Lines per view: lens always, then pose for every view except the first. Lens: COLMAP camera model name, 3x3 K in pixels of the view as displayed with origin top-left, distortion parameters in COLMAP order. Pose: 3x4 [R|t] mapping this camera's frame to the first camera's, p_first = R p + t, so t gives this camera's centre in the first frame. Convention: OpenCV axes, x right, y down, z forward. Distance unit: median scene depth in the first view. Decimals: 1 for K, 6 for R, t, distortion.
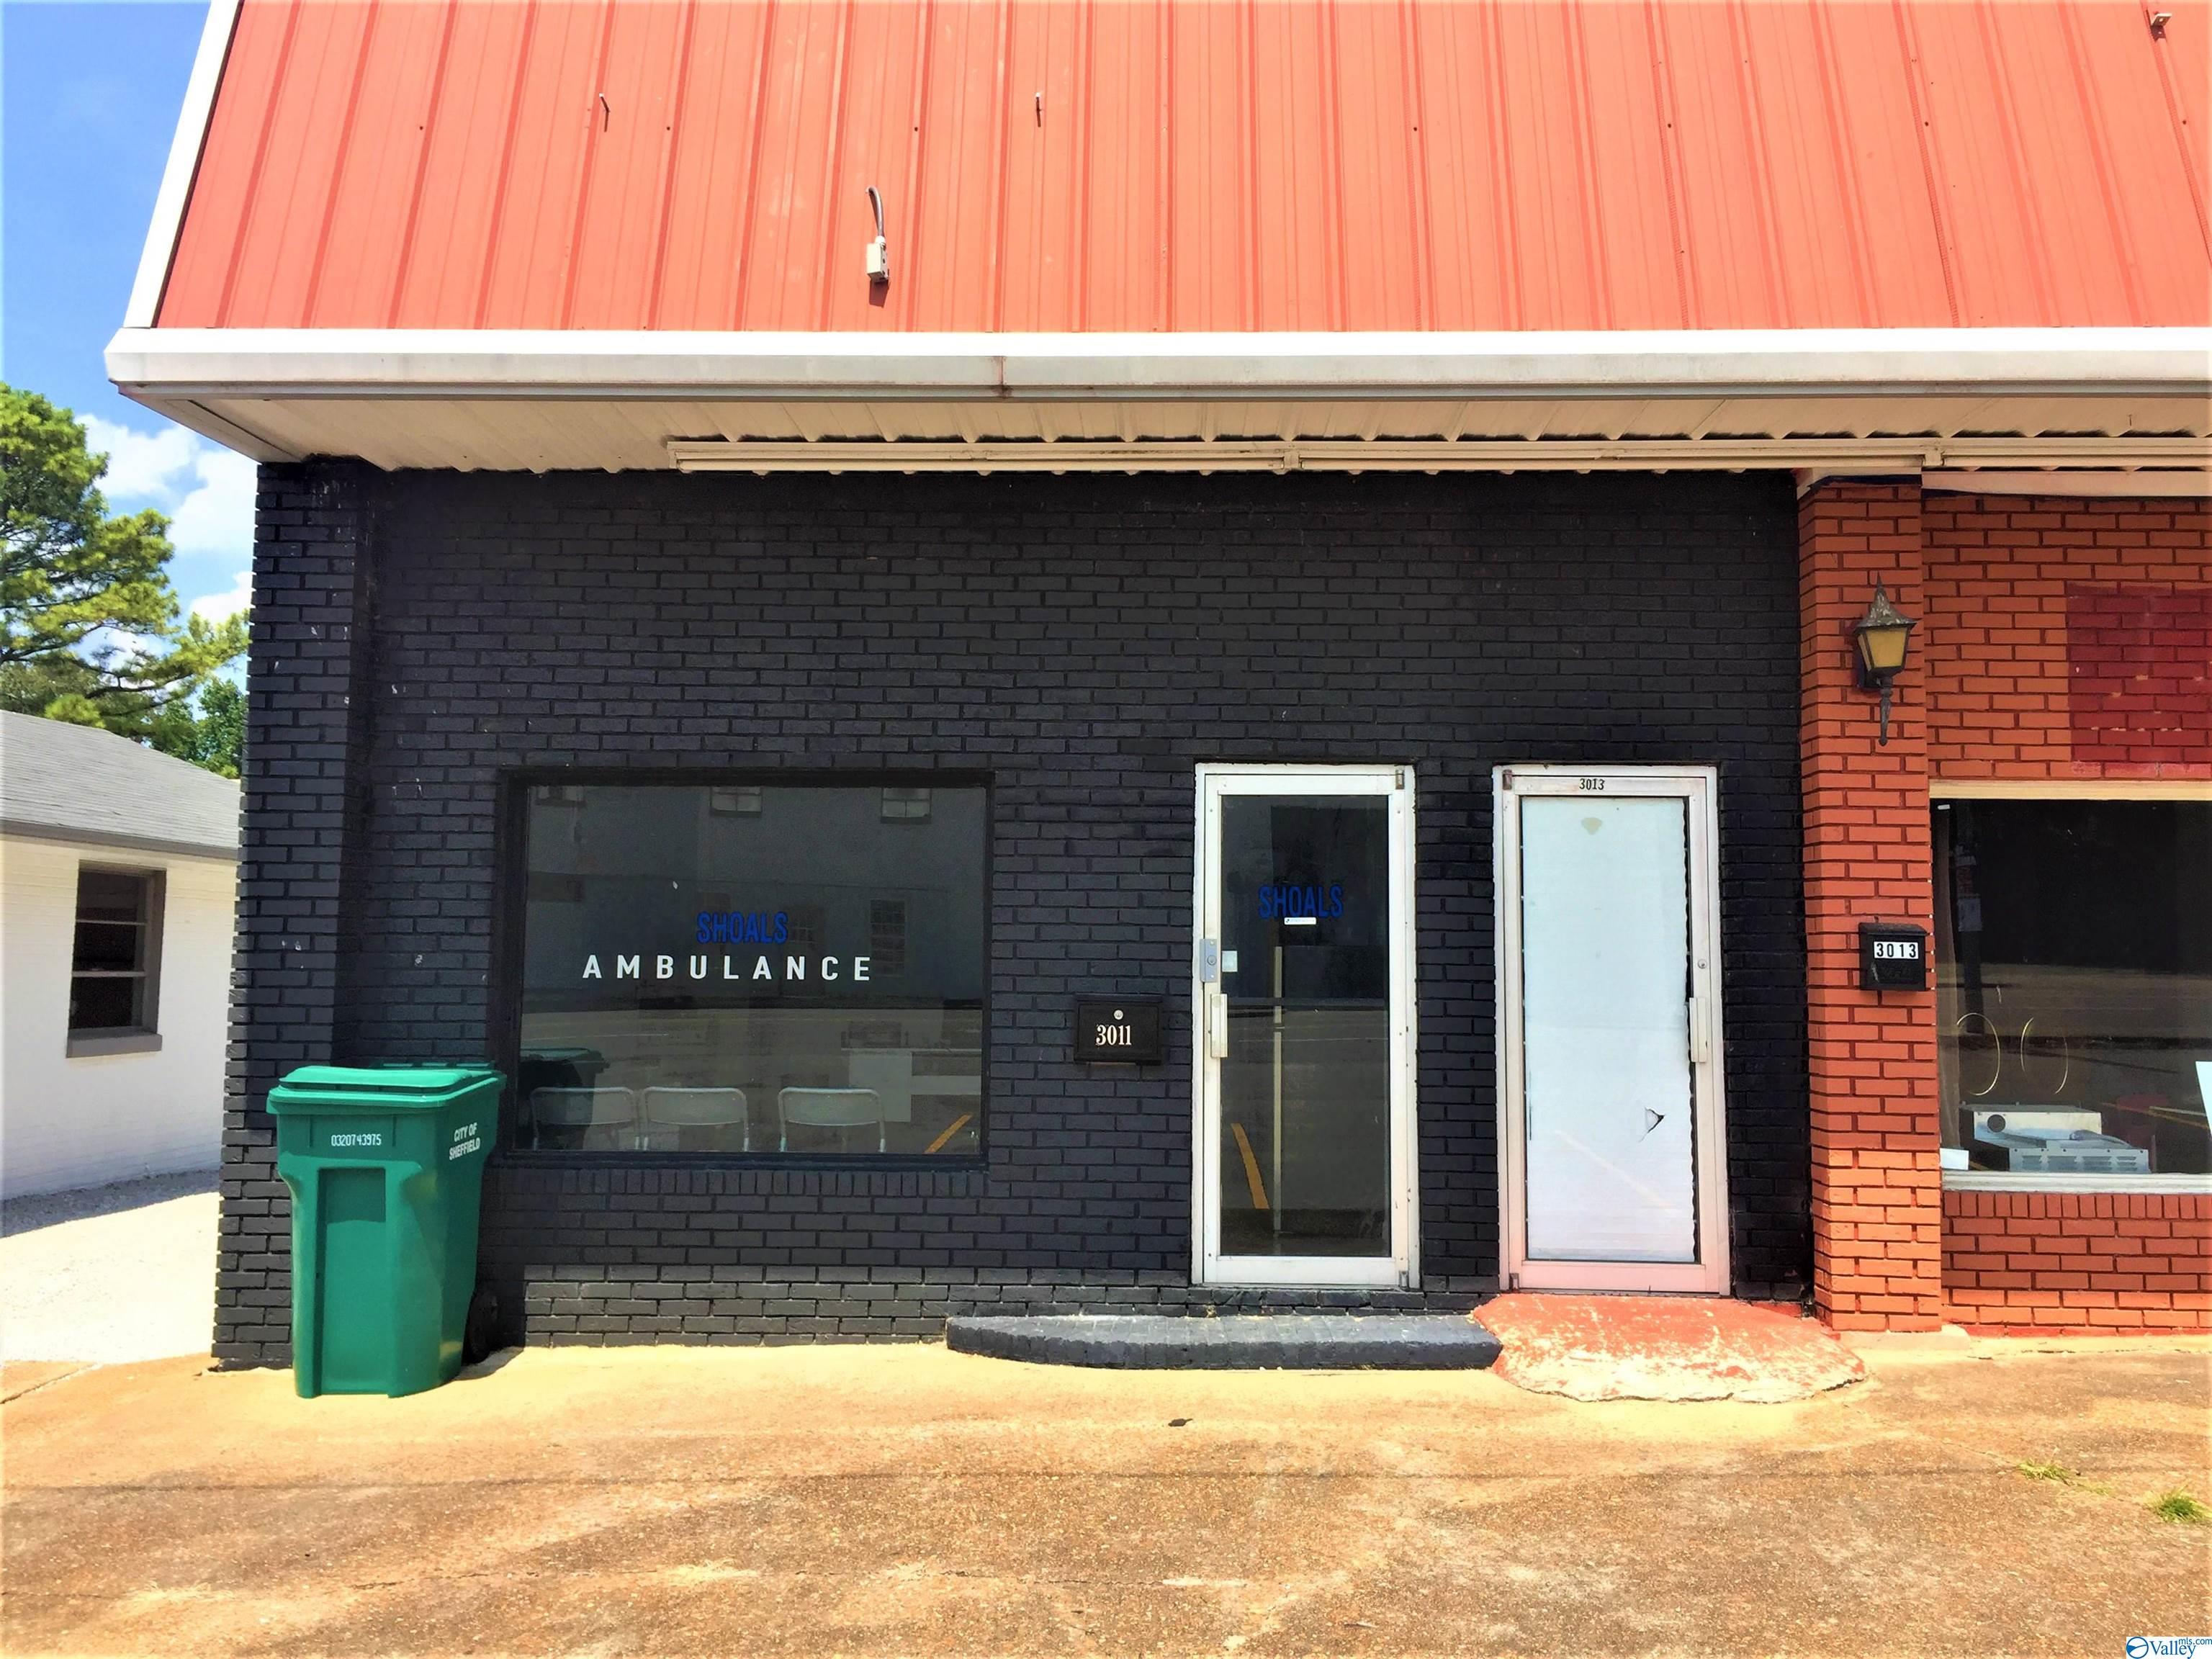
lens RADIAL K [[1896.1, 0, 1119.0], [0, 1896.1, 798.8], [0, 0, 1]] dist [0.088040, -0.131203]
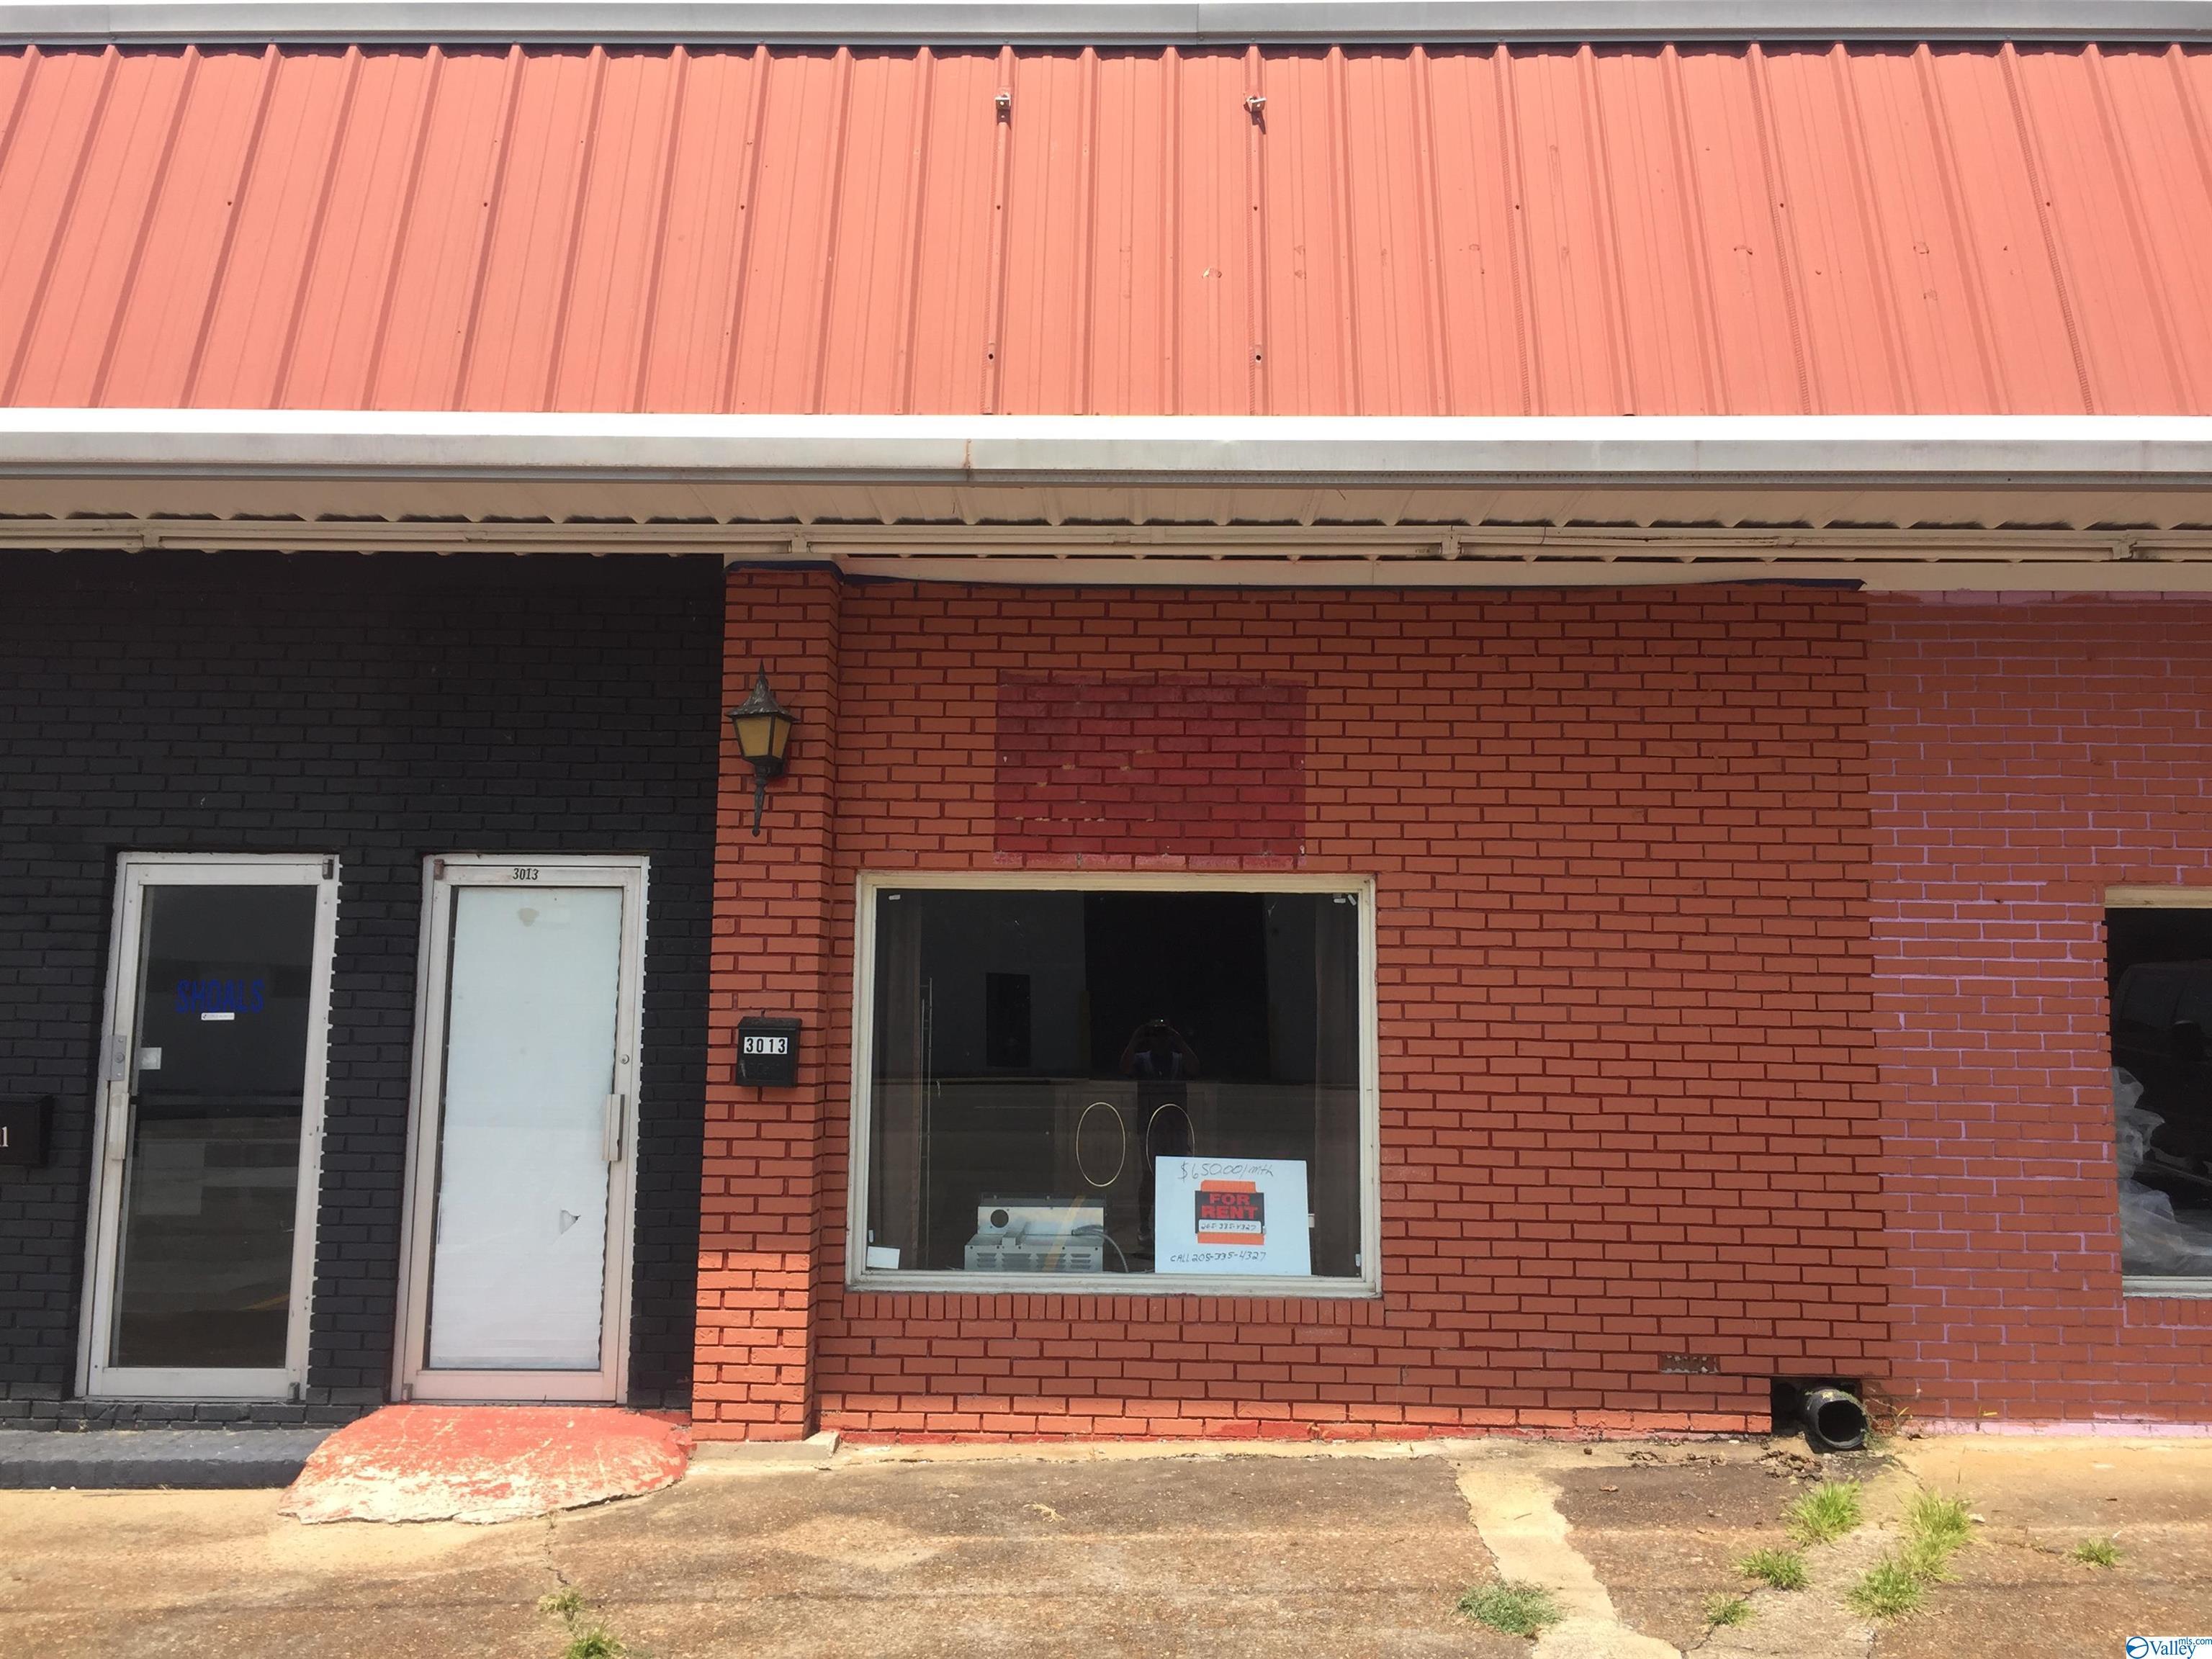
lens RADIAL K [[1884.9, 0, 1106.0], [0, 1884.9, 829.5], [0, 0, 1]] dist [0.068644, -0.094944]
pose [[0.999971, 0.001211, 0.007575, 0.545351], [-0.001018, 0.999674, -0.025523, -0.006147], [-0.007603, 0.025515, 0.999646, 0.031836]]
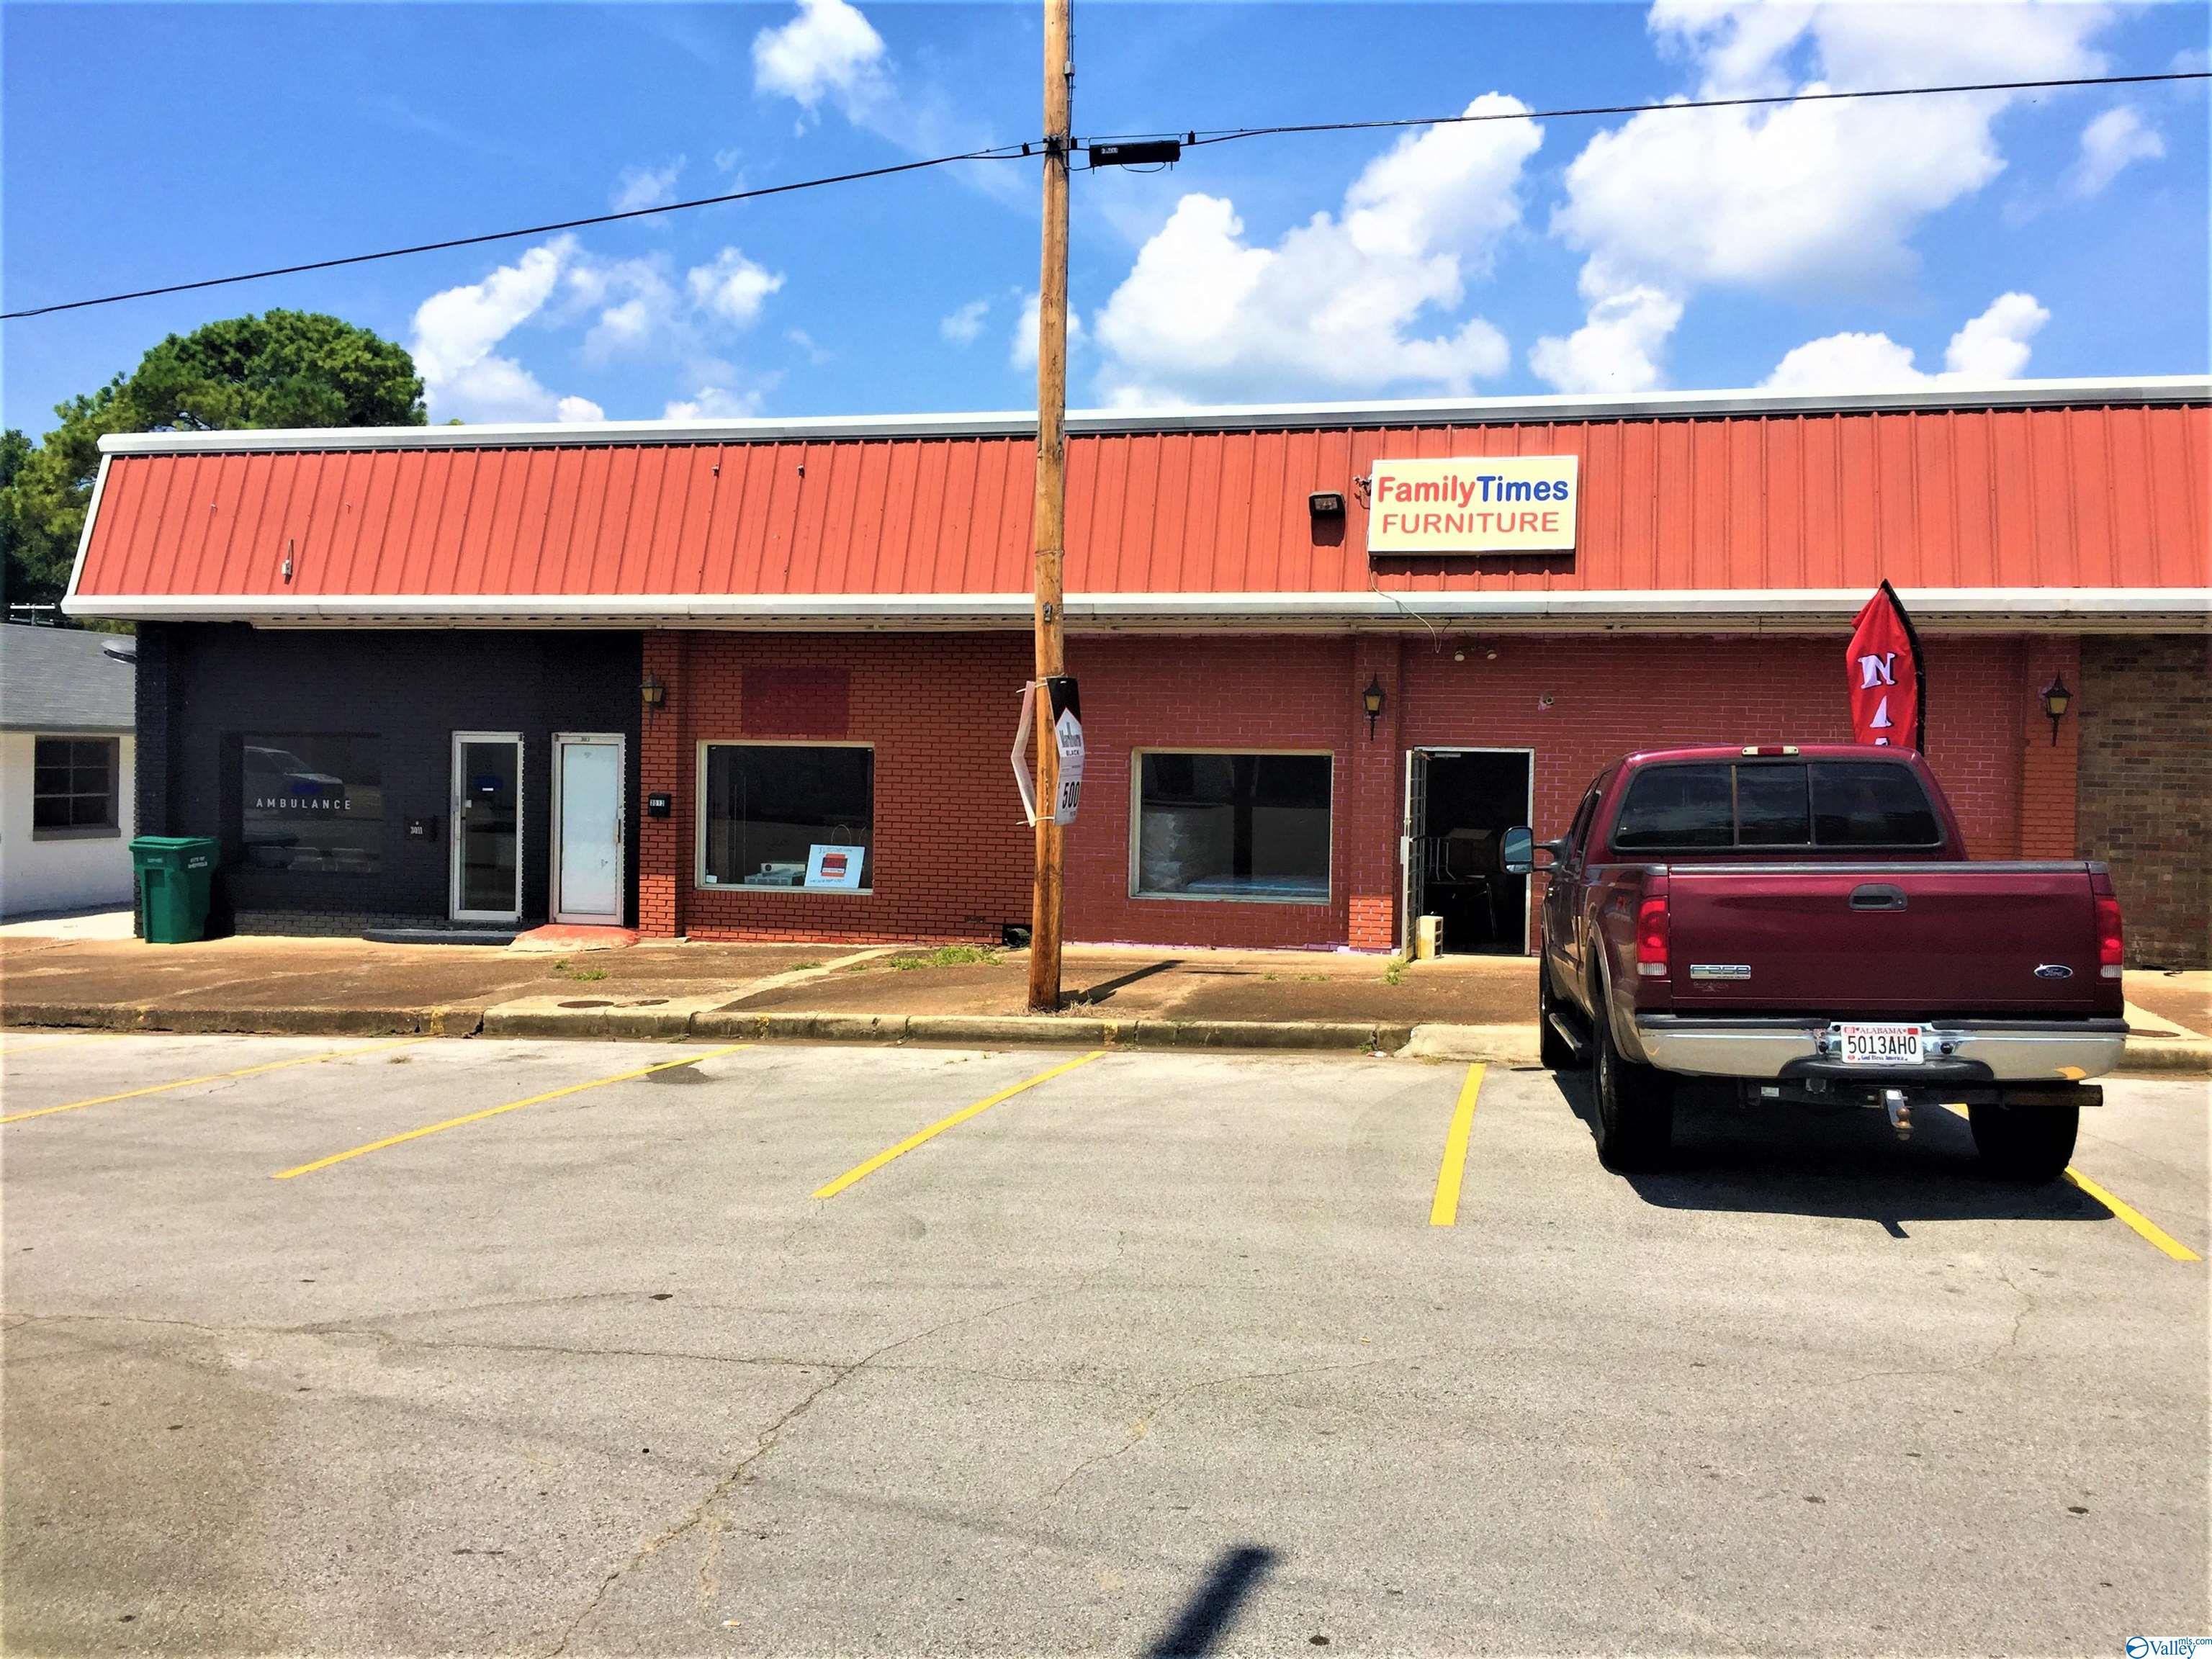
lens RADIAL K [[1896.1, 0, 1119.0], [0, 1896.1, 798.8], [0, 0, 1]] dist [0.088040, -0.131203]
pose [[0.978023, 0.009112, -0.208298, 1.564976], [0.013326, 0.994270, 0.106064, -0.202407], [0.208071, -0.106509, 0.972297, -1.481213]]
